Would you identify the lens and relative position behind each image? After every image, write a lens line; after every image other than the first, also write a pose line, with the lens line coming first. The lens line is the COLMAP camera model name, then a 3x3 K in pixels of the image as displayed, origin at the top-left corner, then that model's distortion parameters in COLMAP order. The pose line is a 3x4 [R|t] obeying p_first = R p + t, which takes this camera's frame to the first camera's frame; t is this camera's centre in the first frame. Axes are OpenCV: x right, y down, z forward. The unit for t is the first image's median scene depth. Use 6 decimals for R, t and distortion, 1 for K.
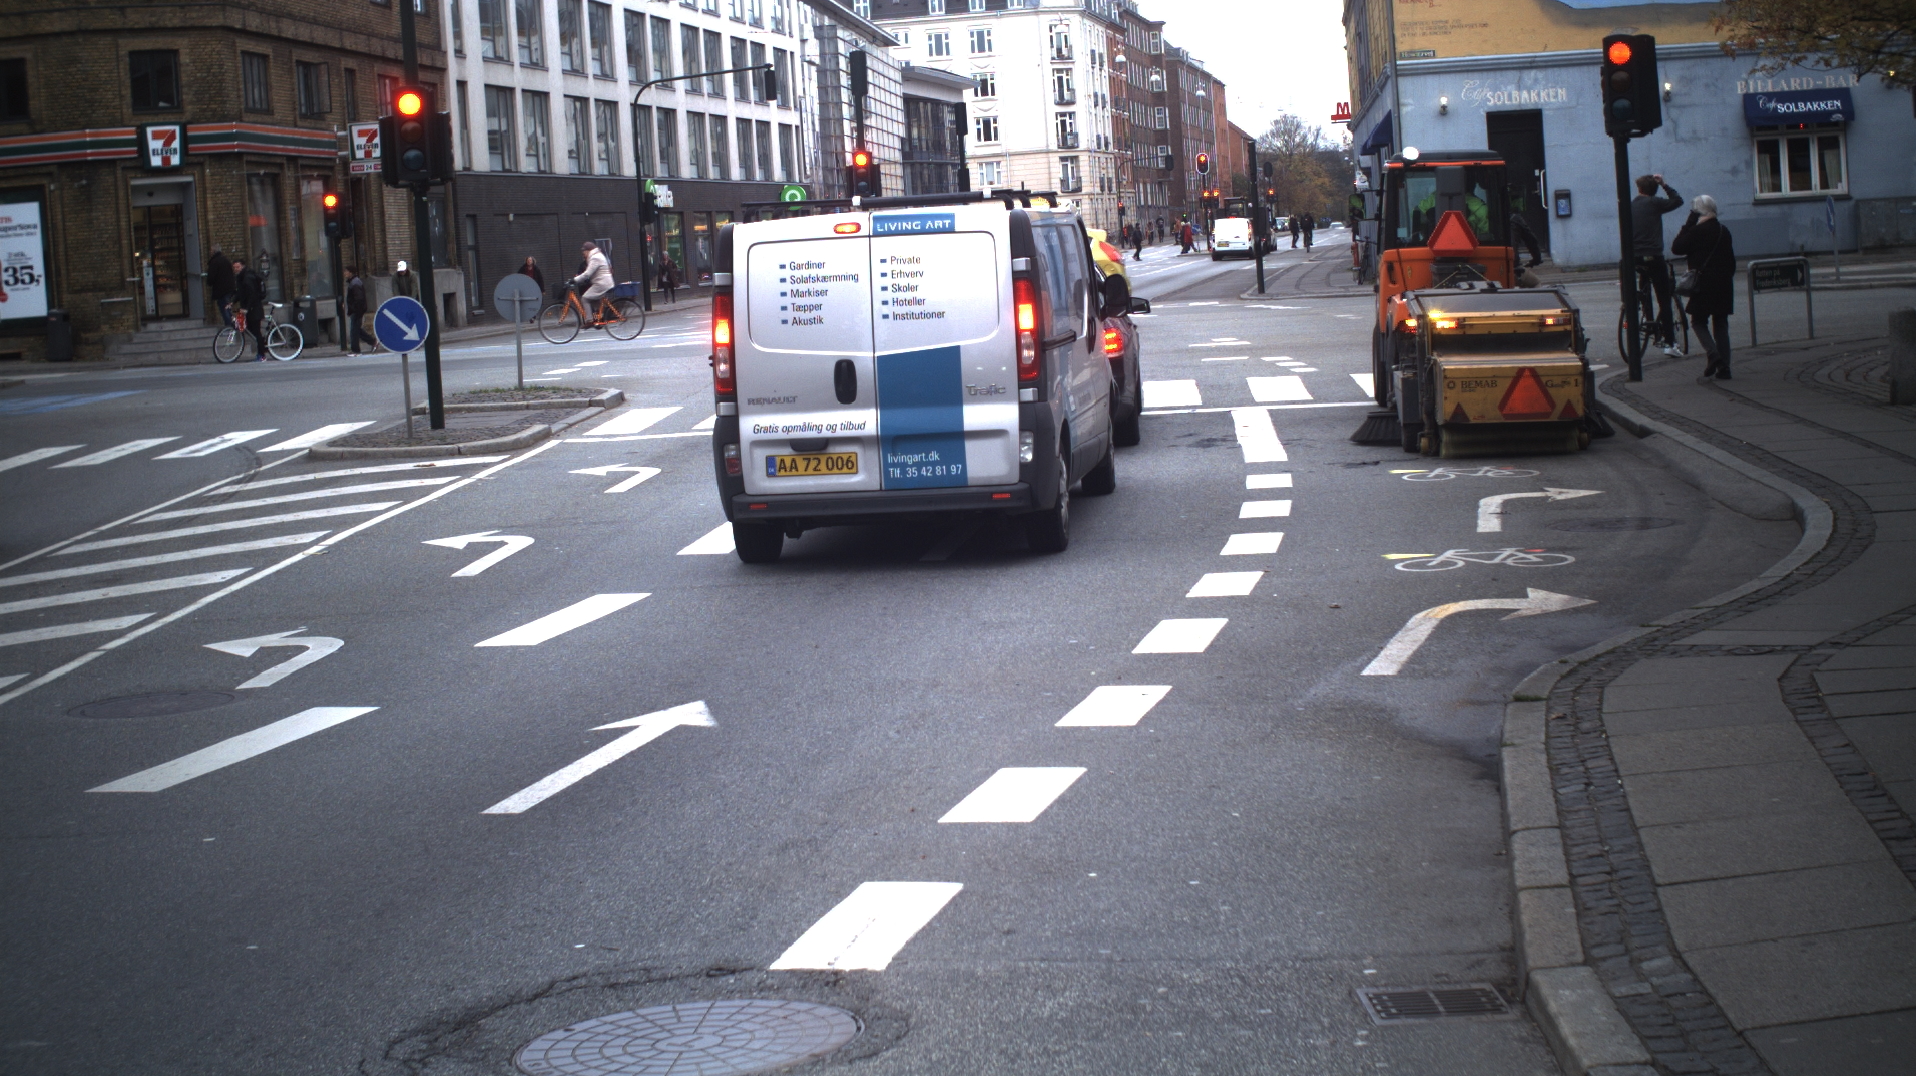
lens RADIAL K [[3876.4, 0, 959.4], [0, 3876.4, 589.0], [0, 0, 1]] dist [-0.208805, 0.166372]
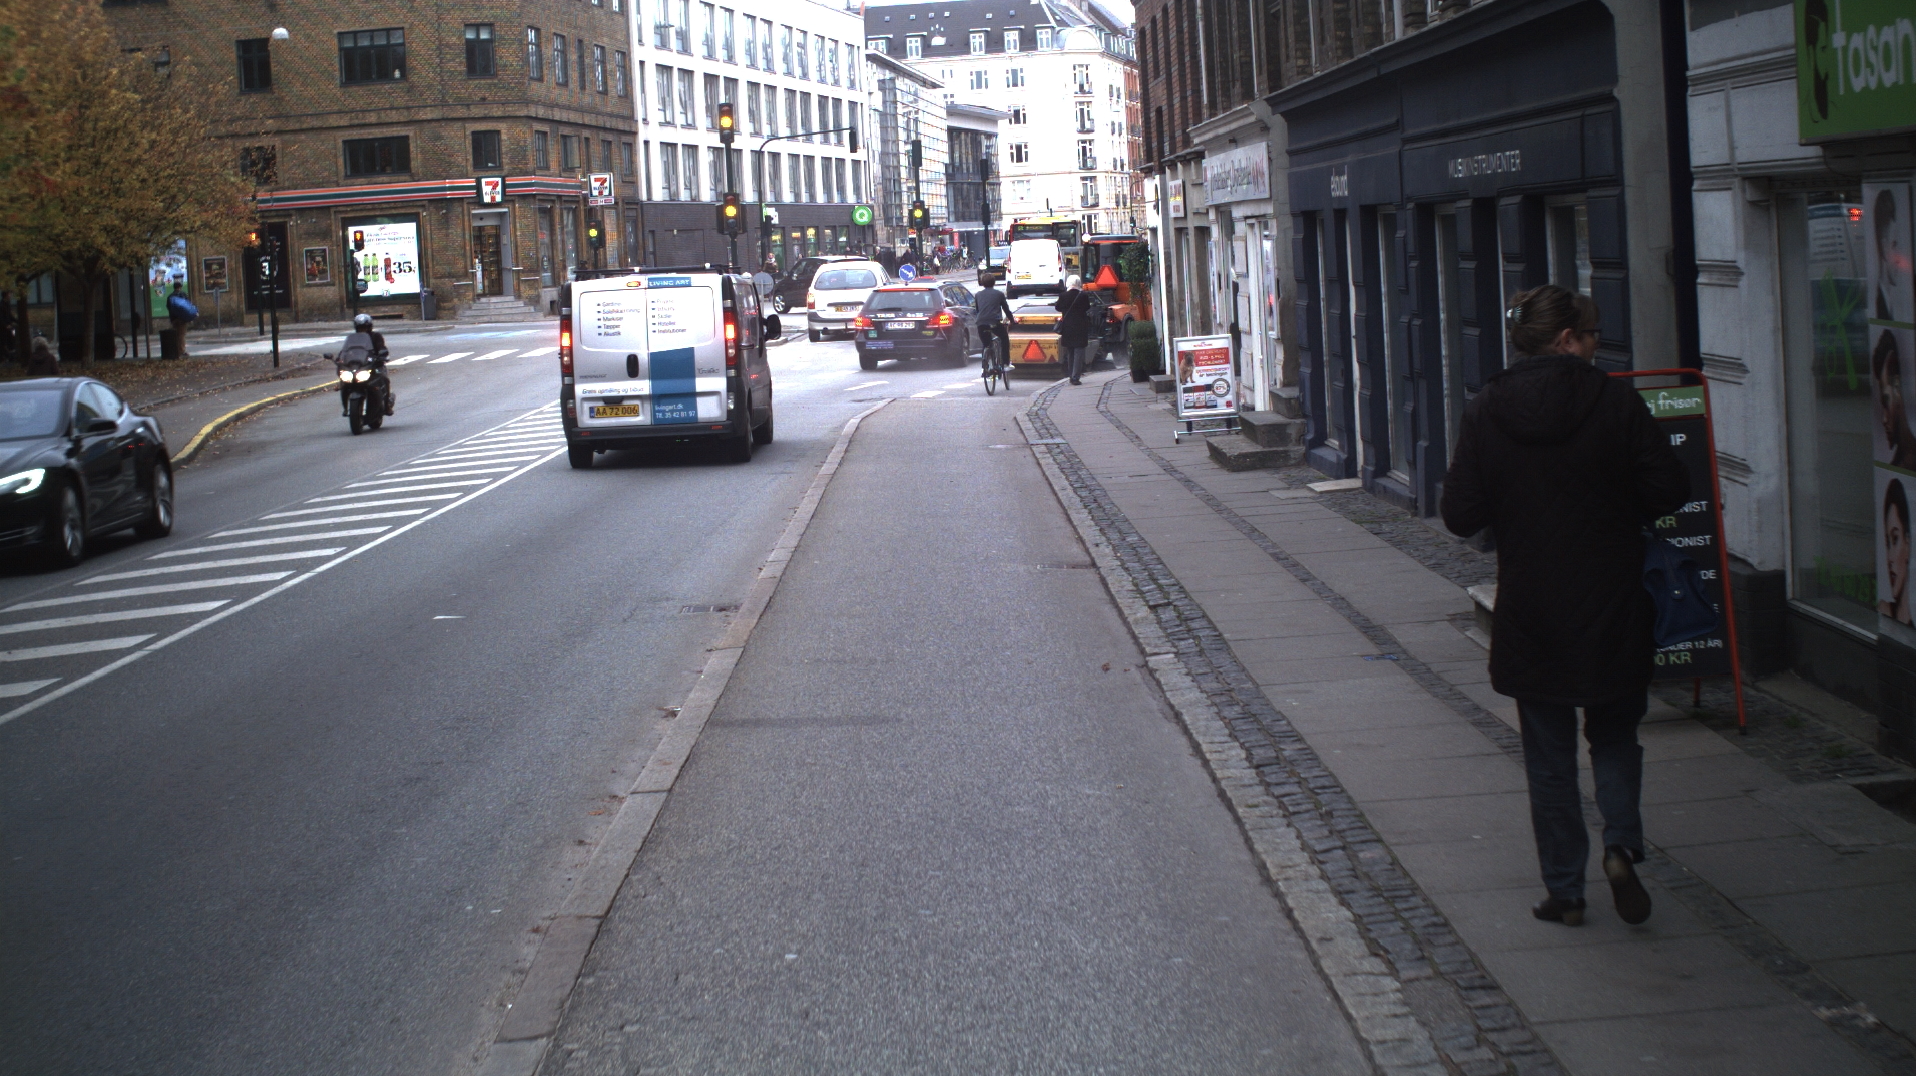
lens RADIAL K [[3926.4, 0, 958.8], [0, 3926.4, 533.1], [0, 0, 1]] dist [-0.248684, 0.102201]
pose [[0.999833, 0.014682, -0.010890, 0.011887], [-0.014849, 0.999771, -0.015411, 0.052439], [0.010661, 0.015570, 0.999822, -0.646195]]
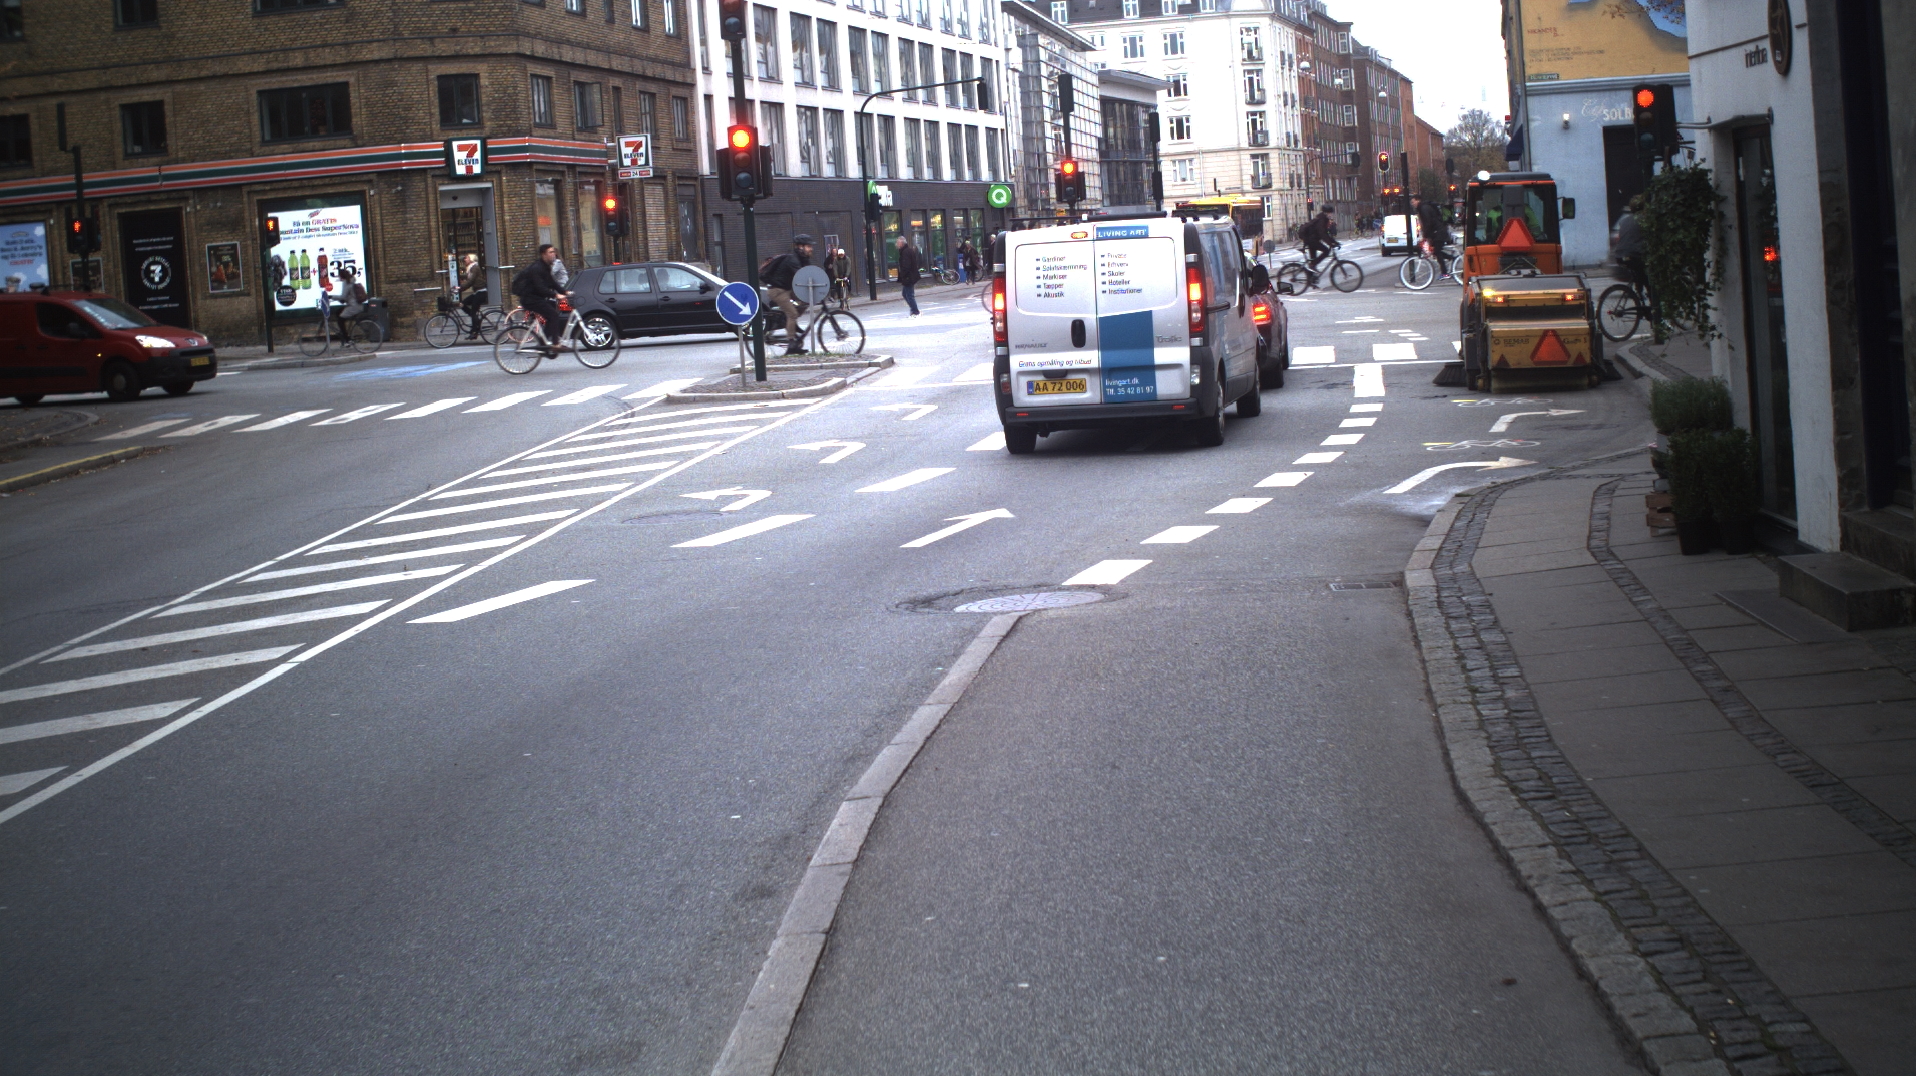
lens RADIAL K [[3900.3, 0, 955.1], [0, 3900.3, 542.0], [0, 0, 1]] dist [-0.243779, 0.254657]
pose [[0.998691, 0.000282, -0.051145, 0.000322], [-0.000838, 0.999941, -0.010851, 0.013444], [0.051139, 0.010879, 0.998632, -0.160749]]
